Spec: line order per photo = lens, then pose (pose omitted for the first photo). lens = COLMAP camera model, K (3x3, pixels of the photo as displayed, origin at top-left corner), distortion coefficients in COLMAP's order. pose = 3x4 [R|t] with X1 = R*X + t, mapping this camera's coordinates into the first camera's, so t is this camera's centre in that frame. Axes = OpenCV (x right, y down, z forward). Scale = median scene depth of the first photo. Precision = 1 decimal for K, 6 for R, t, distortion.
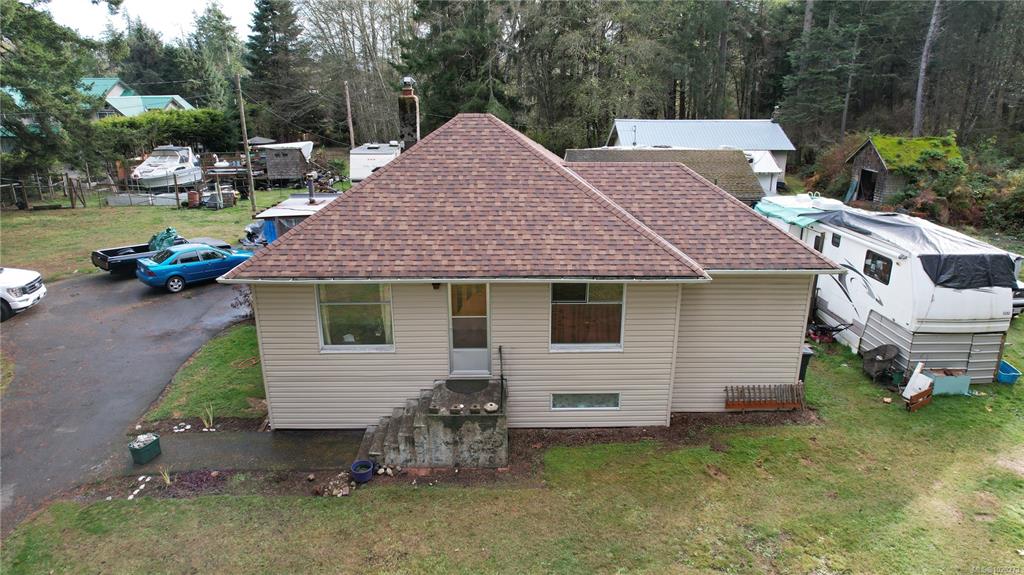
lens RADIAL K [[651.0, 0, 519.0], [0, 651.0, 292.2], [0, 0, 1]] dist [-0.082822, 0.077204]
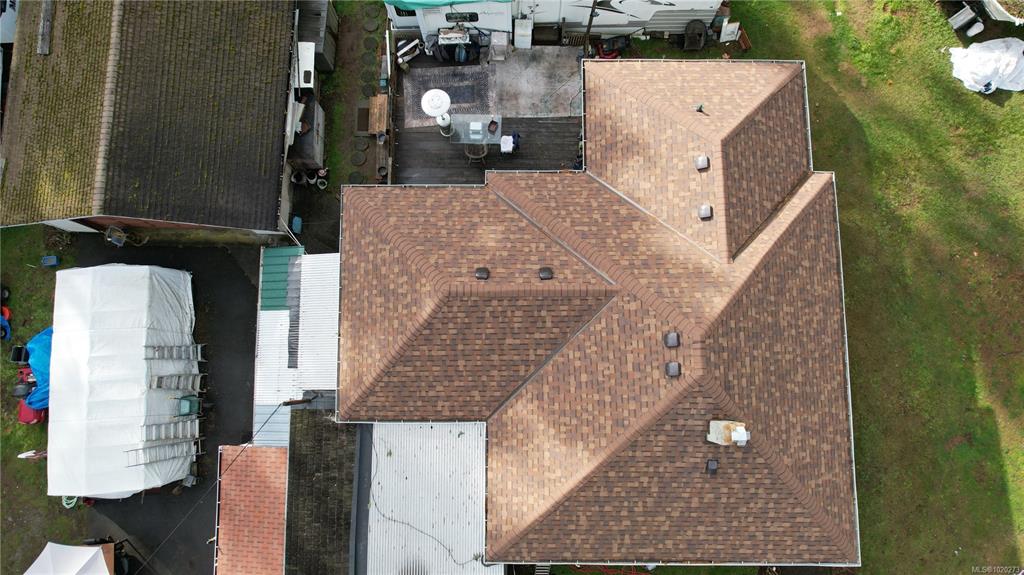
lens RADIAL K [[651.0, 0, 519.0], [0, 651.0, 292.2], [0, 0, 1]] dist [-0.082822, 0.077204]
pose [[0.018780, -0.990204, 0.138360, -0.117545], [0.306302, 0.137428, 0.941962, -1.227340], [-0.951749, 0.024689, 0.305882, 1.062534]]
